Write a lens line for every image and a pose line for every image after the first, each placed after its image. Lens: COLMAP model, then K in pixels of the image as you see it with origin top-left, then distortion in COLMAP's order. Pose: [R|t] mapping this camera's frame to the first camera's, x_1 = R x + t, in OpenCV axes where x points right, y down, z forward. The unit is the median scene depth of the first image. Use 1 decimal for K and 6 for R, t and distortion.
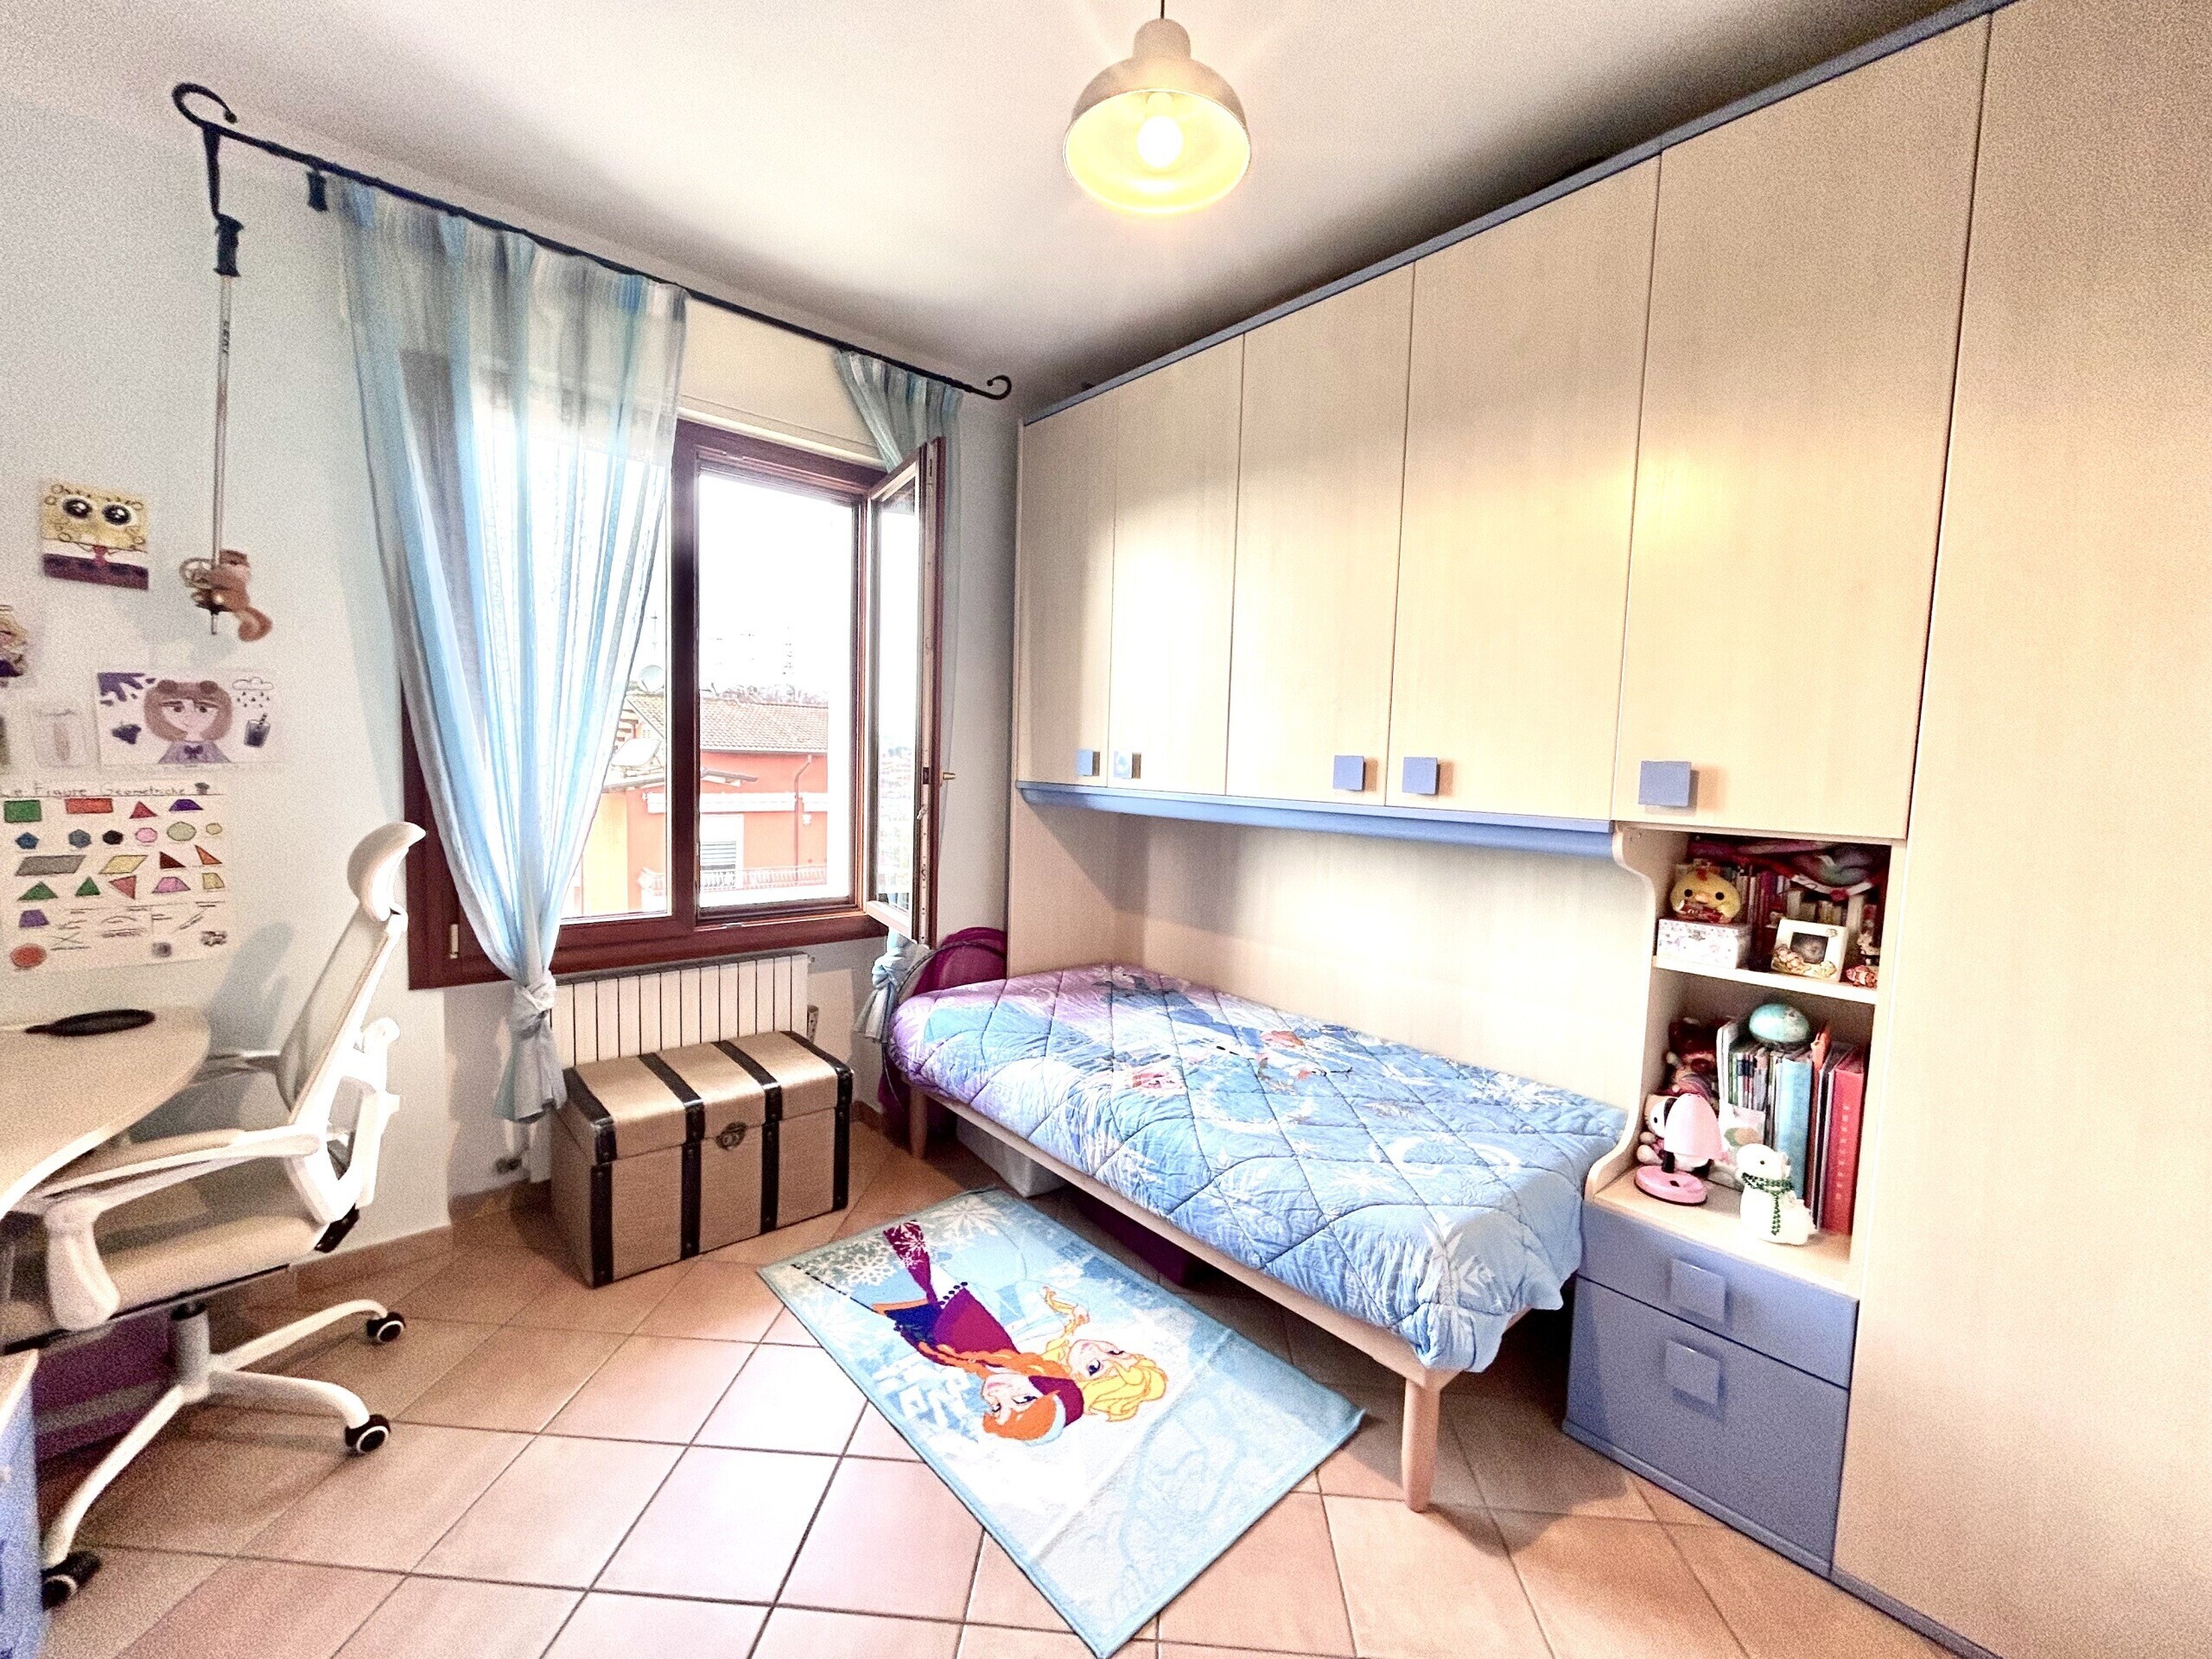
lens RADIAL K [[895.8, 0, 1106.0], [0, 895.8, 829.5], [0, 0, 1]] dist [0.000964, 0.000064]
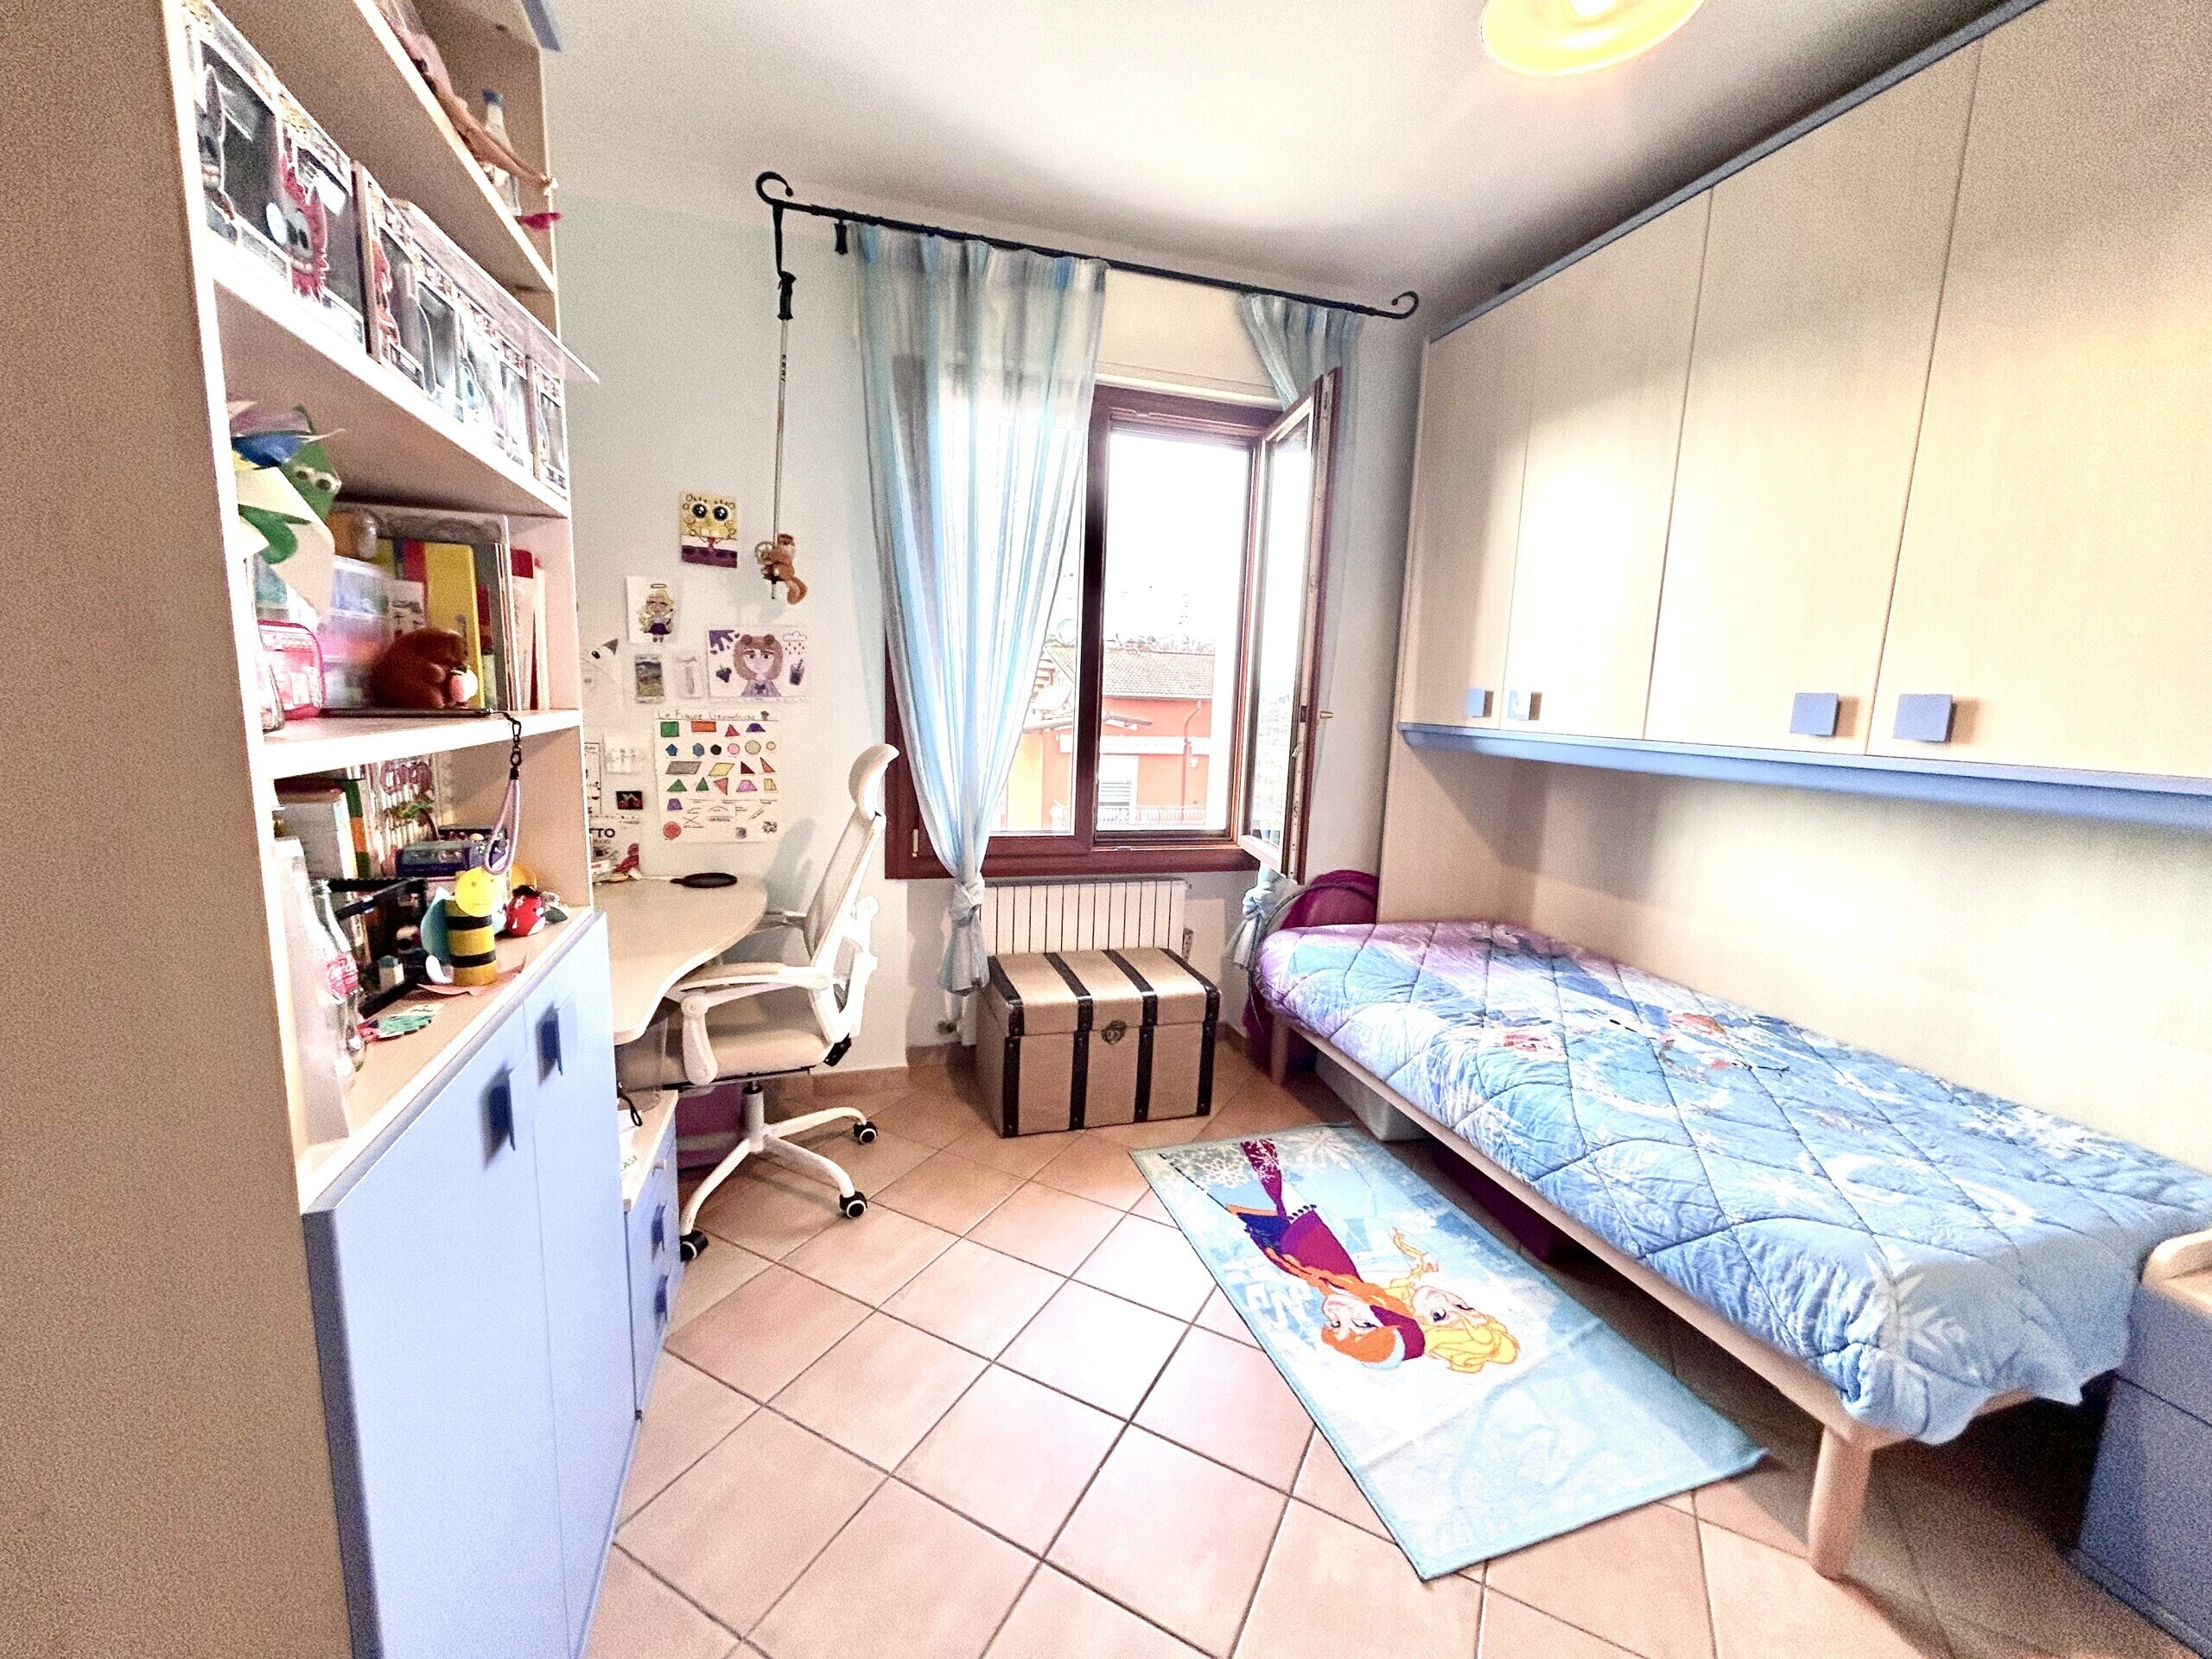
lens RADIAL K [[895.3, 0, 1106.0], [0, 895.3, 829.5], [0, 0, 1]] dist [-0.002324, 0.002695]
pose [[0.912247, 0.063692, -0.404659, 0.015462], [-0.039991, 0.996967, 0.066766, 0.013647], [0.407685, -0.044724, 0.912027, -0.024573]]
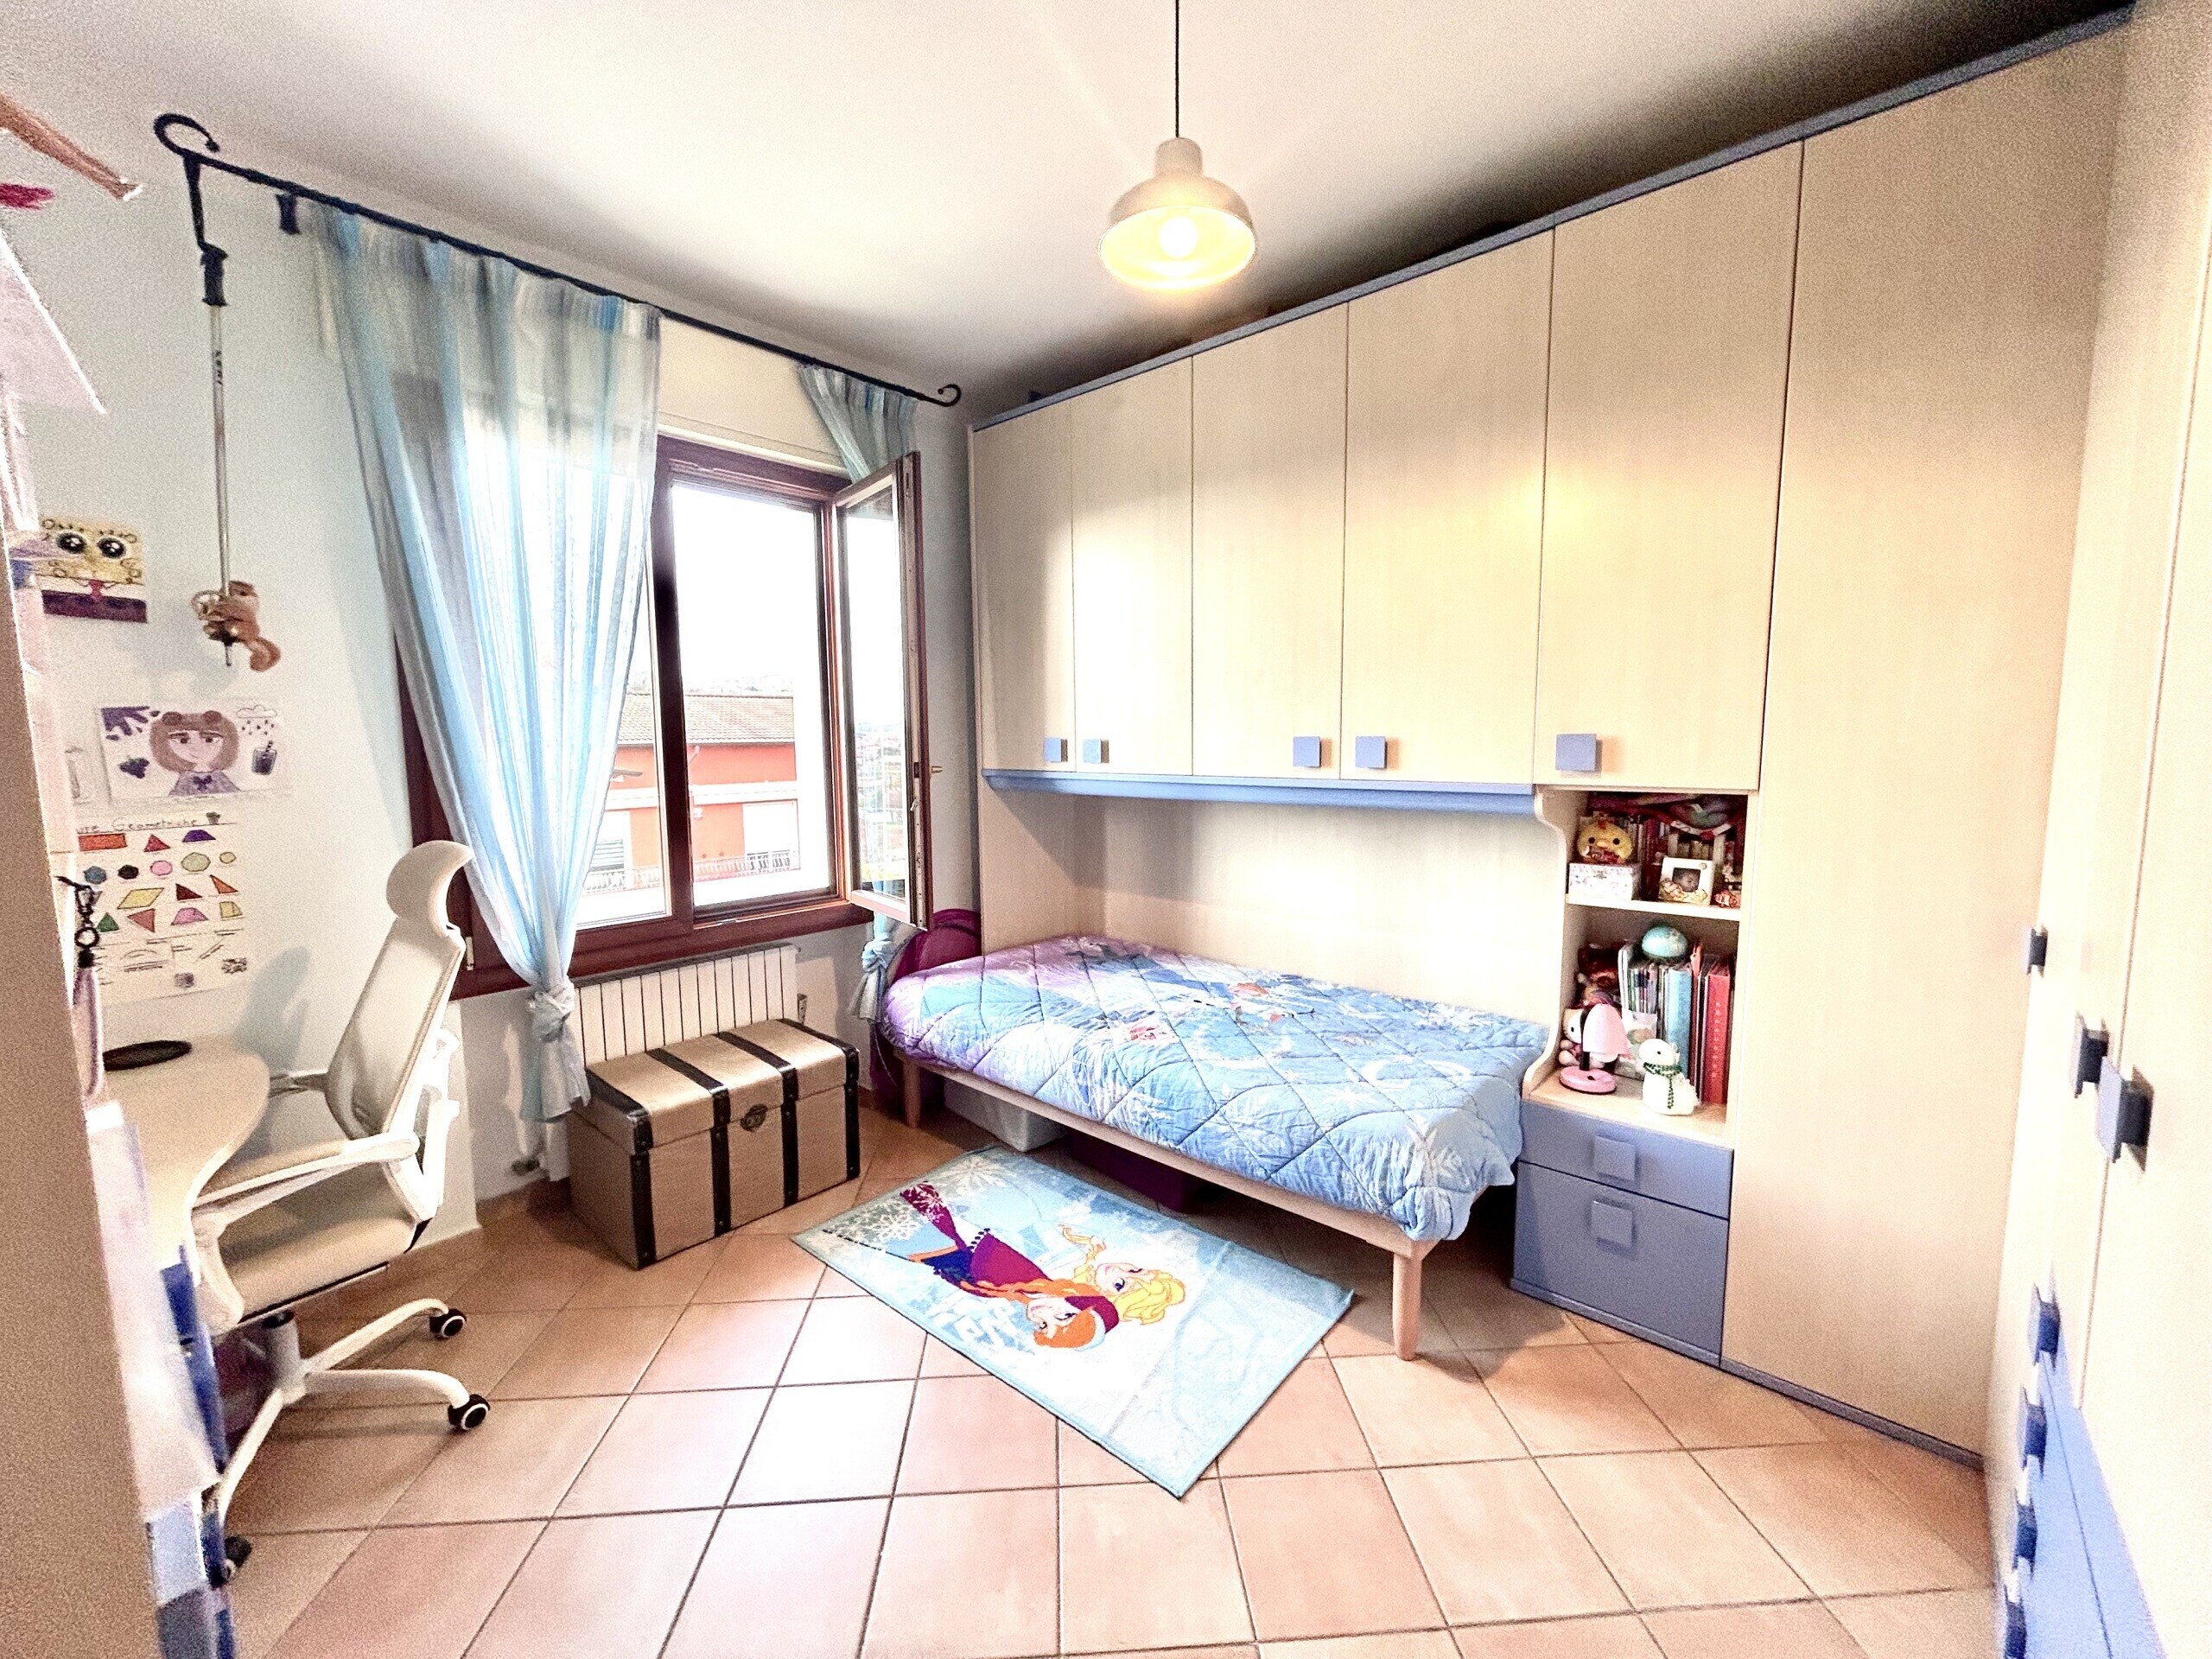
lens RADIAL K [[895.8, 0, 1106.0], [0, 895.8, 829.5], [0, 0, 1]] dist [0.000964, 0.000064]
pose [[0.991702, -0.053888, 0.116715, -0.122957], [0.050572, 0.998233, 0.031188, -0.012947], [-0.118190, -0.025027, 0.992676, -0.107474]]
